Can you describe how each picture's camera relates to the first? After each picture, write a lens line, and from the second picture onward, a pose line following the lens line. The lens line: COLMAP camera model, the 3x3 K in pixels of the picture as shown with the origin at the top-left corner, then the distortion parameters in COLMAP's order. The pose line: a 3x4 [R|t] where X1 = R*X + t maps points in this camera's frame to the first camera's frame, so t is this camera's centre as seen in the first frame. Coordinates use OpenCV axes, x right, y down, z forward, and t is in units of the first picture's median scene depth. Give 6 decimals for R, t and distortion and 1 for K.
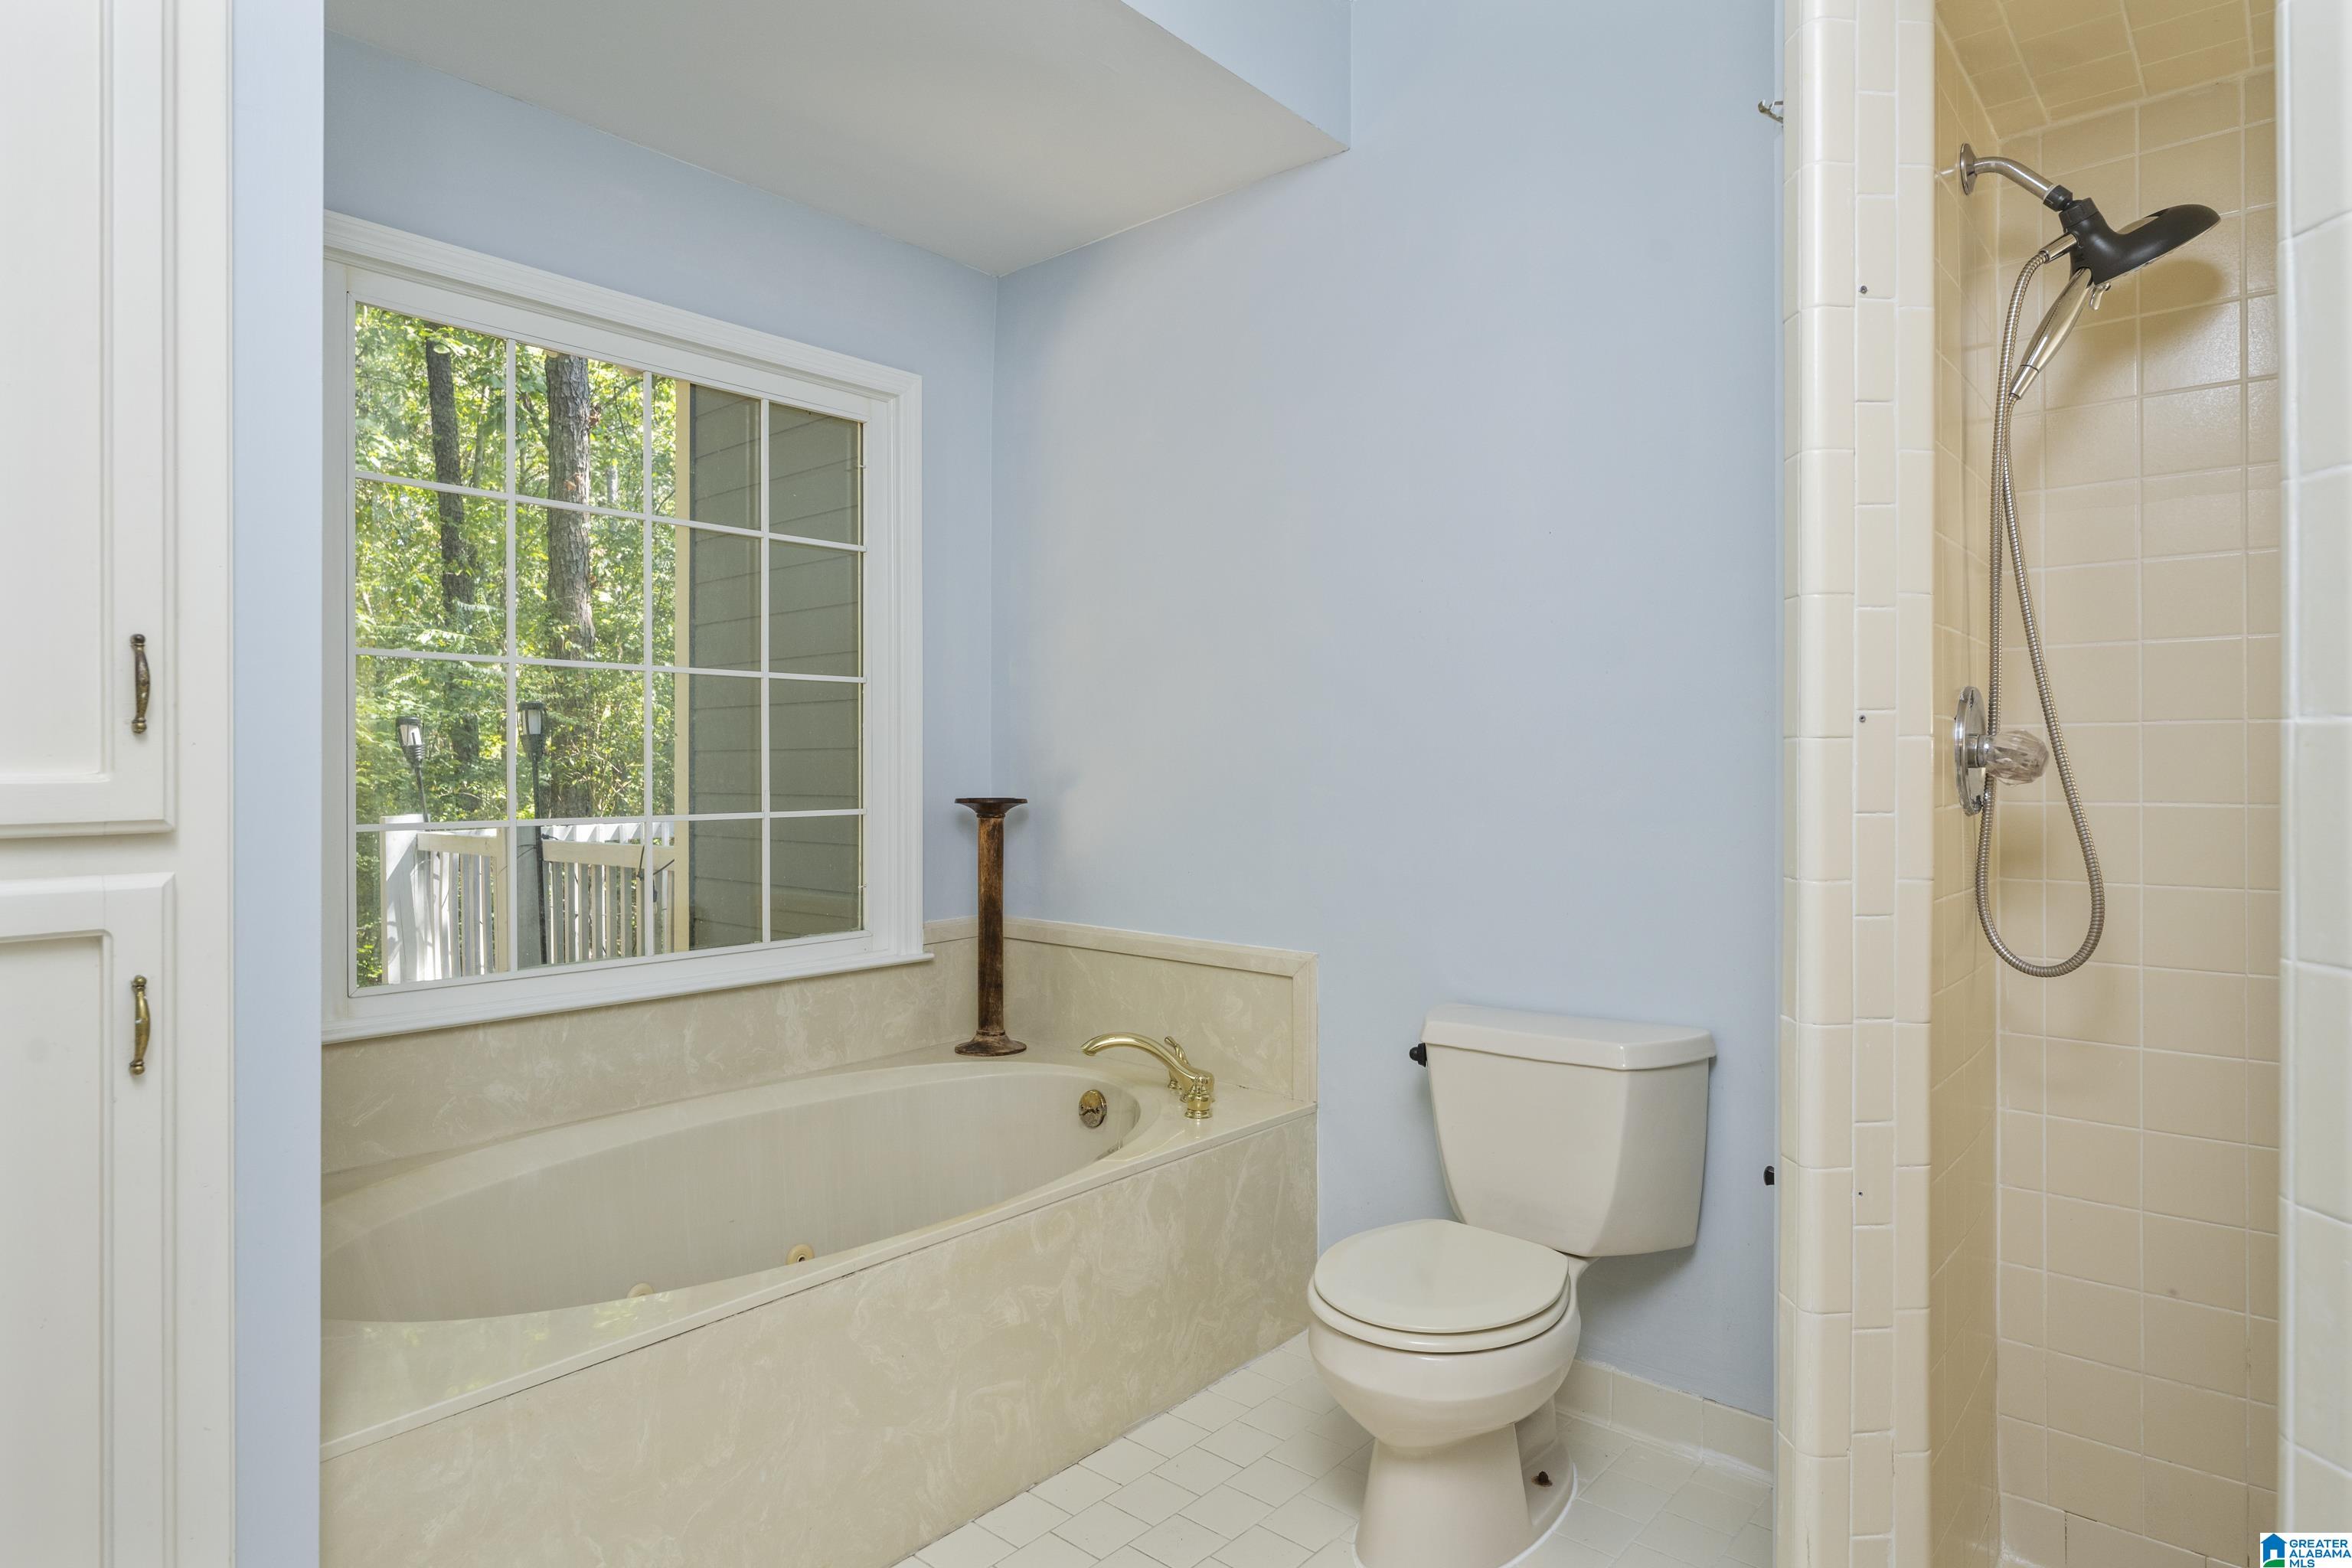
lens RADIAL K [[1296.2, 0, 1178.2], [0, 1296.2, 756.6], [0, 0, 1]] dist [0.005528, -0.001296]
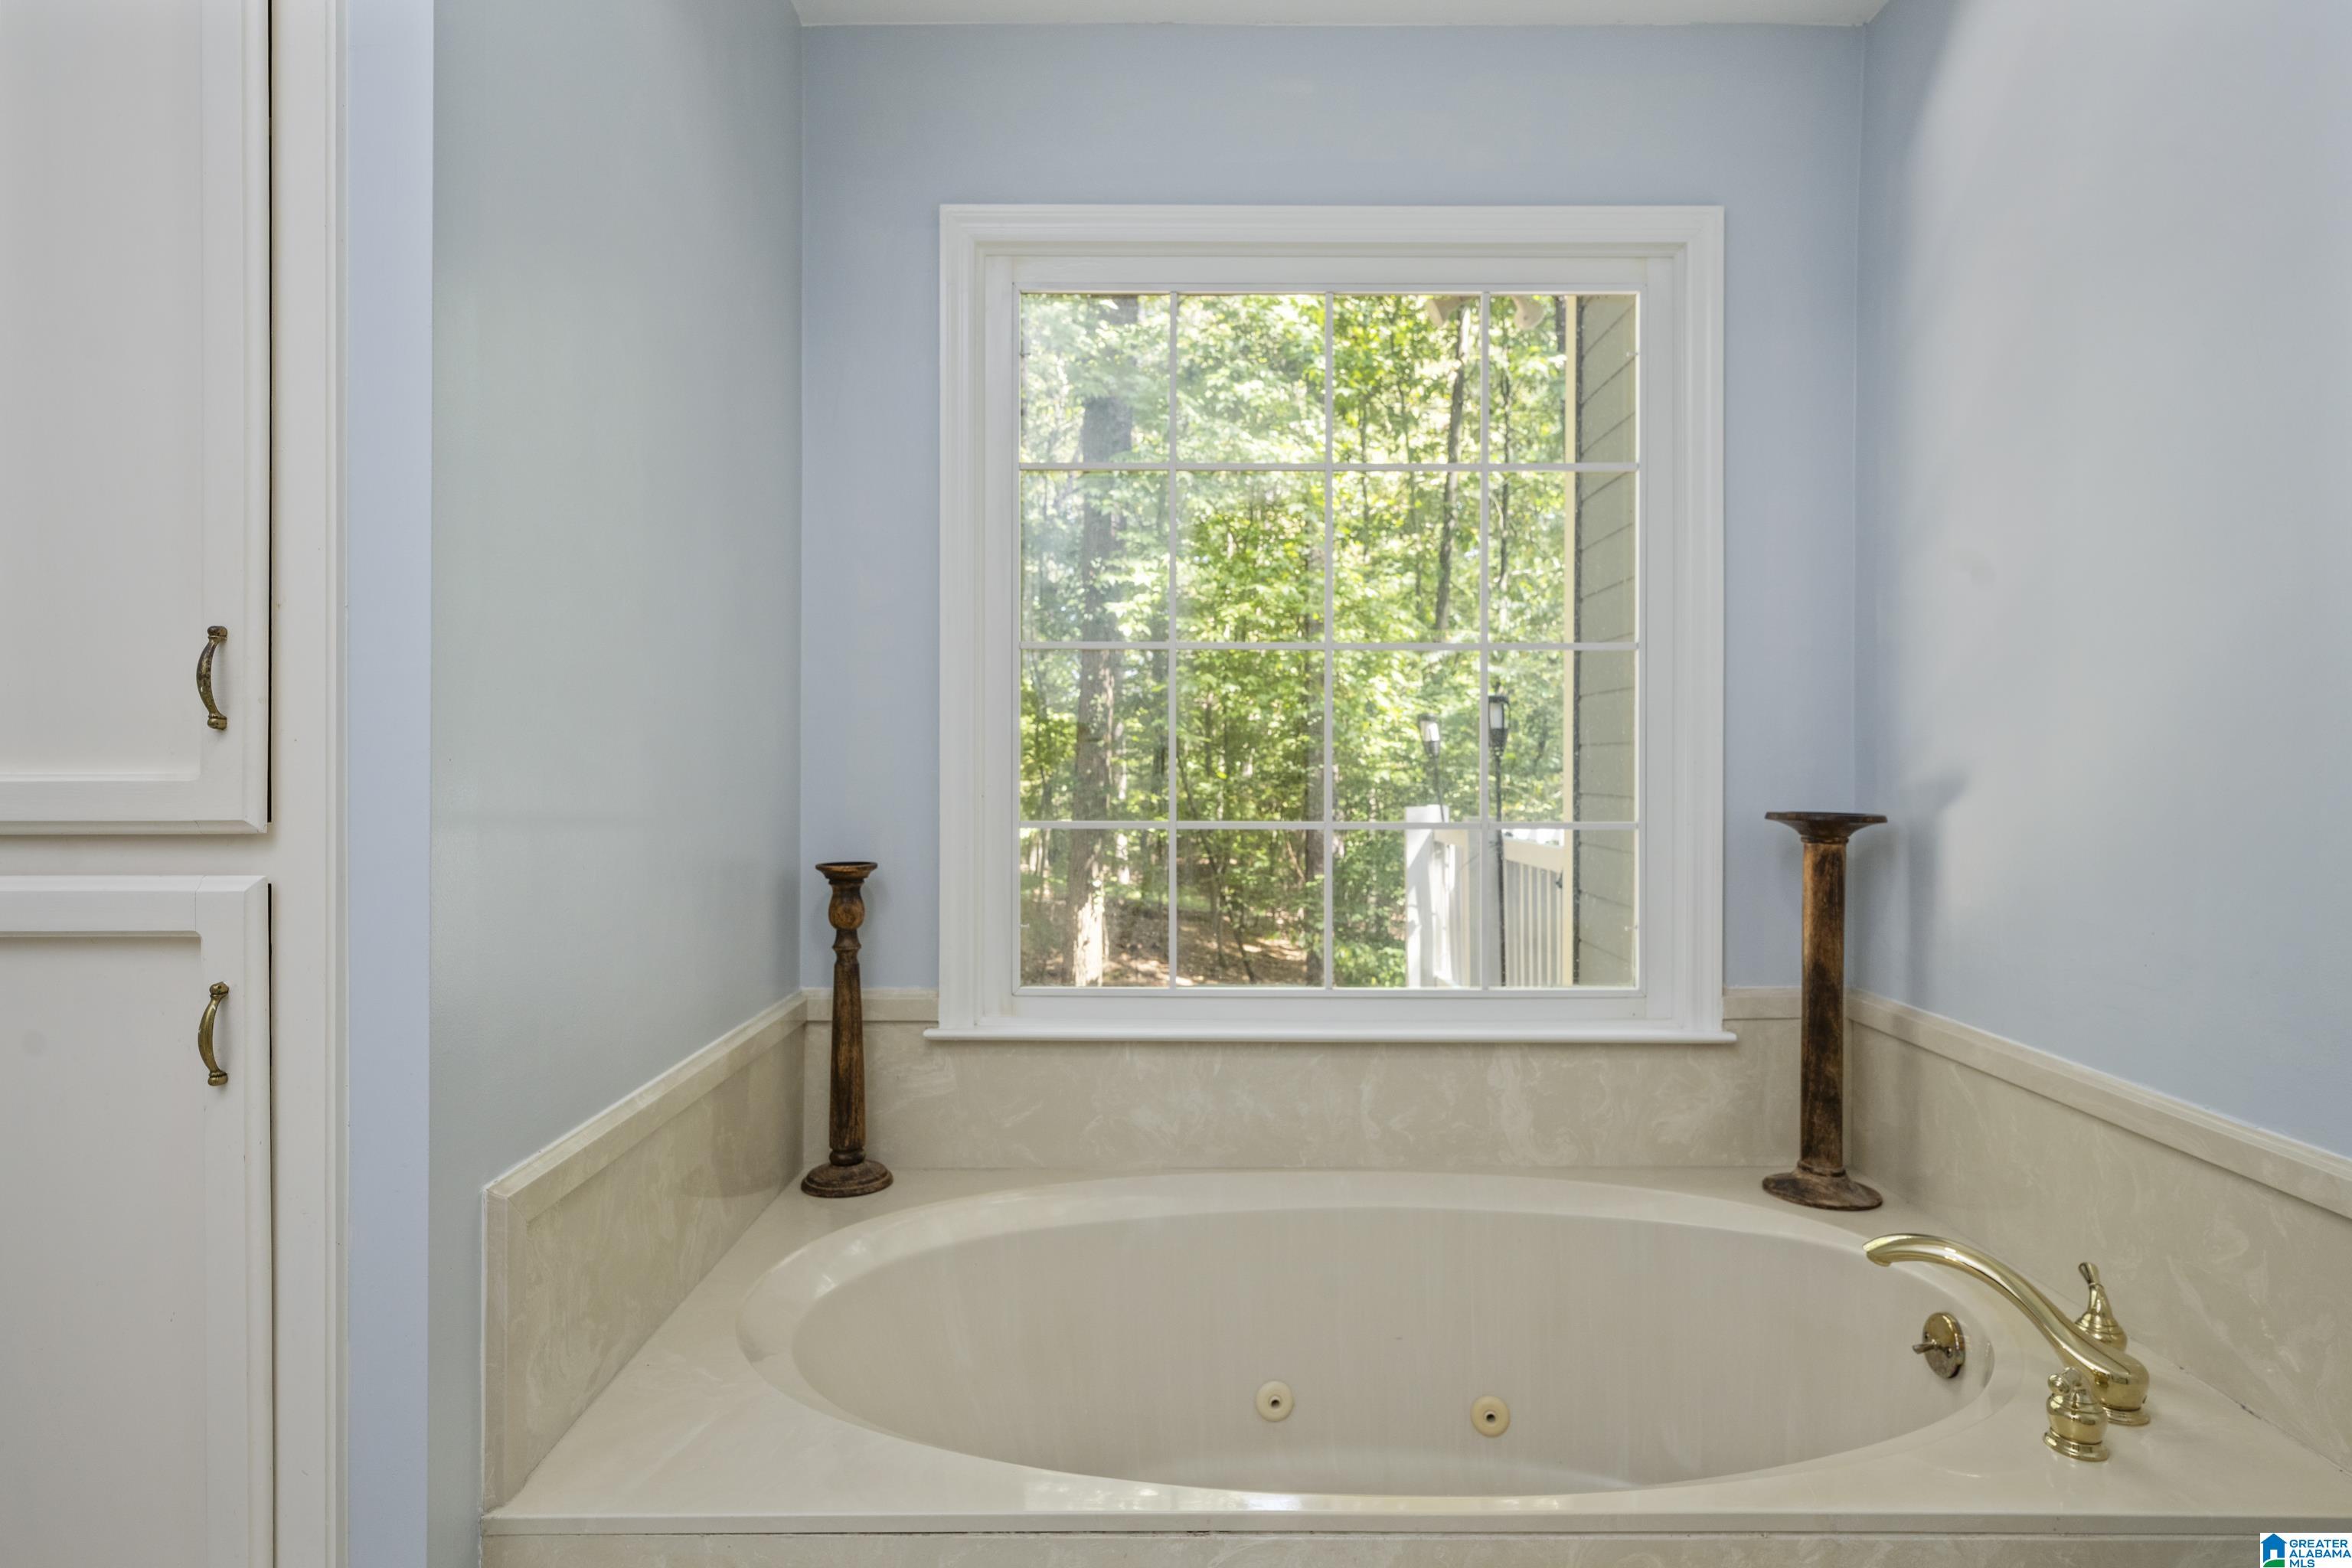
lens RADIAL K [[1296.2, 0, 1178.2], [0, 1296.2, 756.6], [0, 0, 1]] dist [0.005528, -0.001296]
pose [[0.659173, 0.001702, -0.751989, 0.139259], [0.001972, 0.999990, 0.003993, -0.000353], [0.751989, -0.004115, 0.659163, 0.324784]]
